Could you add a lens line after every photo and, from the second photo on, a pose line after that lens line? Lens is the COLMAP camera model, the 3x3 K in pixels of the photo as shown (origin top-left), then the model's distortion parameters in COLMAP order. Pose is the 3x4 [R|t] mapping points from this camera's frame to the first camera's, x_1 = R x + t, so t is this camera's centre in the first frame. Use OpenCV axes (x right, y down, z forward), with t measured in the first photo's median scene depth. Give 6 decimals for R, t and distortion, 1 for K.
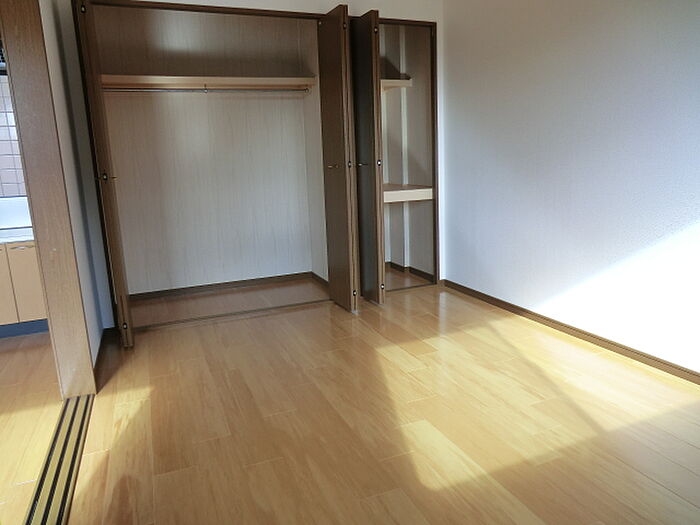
lens RADIAL K [[507.0, 0, 354.2], [0, 507.0, 263.6], [0, 0, 1]] dist [-0.119472, 0.126722]
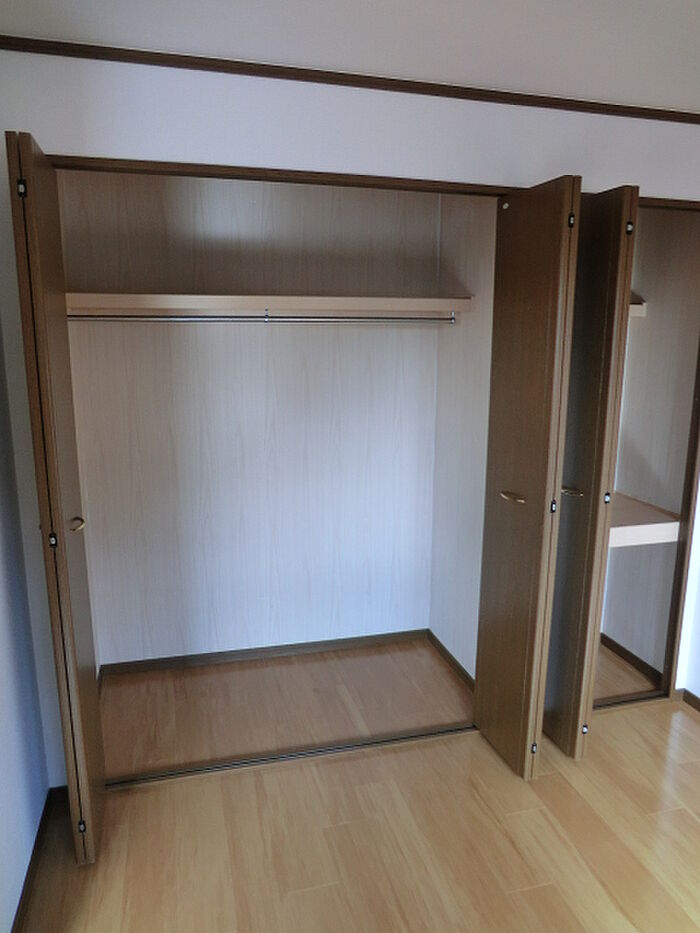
lens RADIAL K [[675.8, 0, 356.2], [0, 675.8, 483.2], [0, 0, 1]] dist [-0.119472, 0.126722]
pose [[0.990555, 0.069726, -0.118062, -0.119348], [-0.068703, 0.997556, 0.012716, -0.209443], [0.118660, -0.004484, 0.992925, 0.332669]]
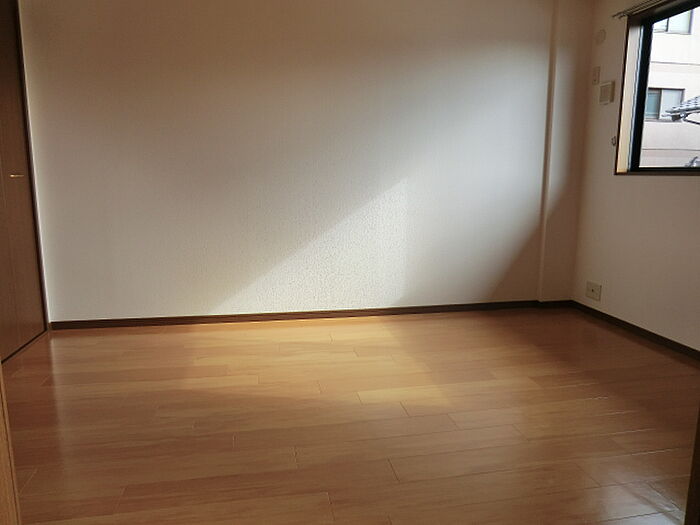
lens RADIAL K [[507.0, 0, 354.2], [0, 507.0, 263.6], [0, 0, 1]] dist [-0.119472, 0.126722]
pose [[0.200863, -0.130758, 0.970853, -0.597832], [0.183240, 0.978575, 0.093887, -0.056962], [-0.962329, 0.159041, 0.220519, 0.429419]]
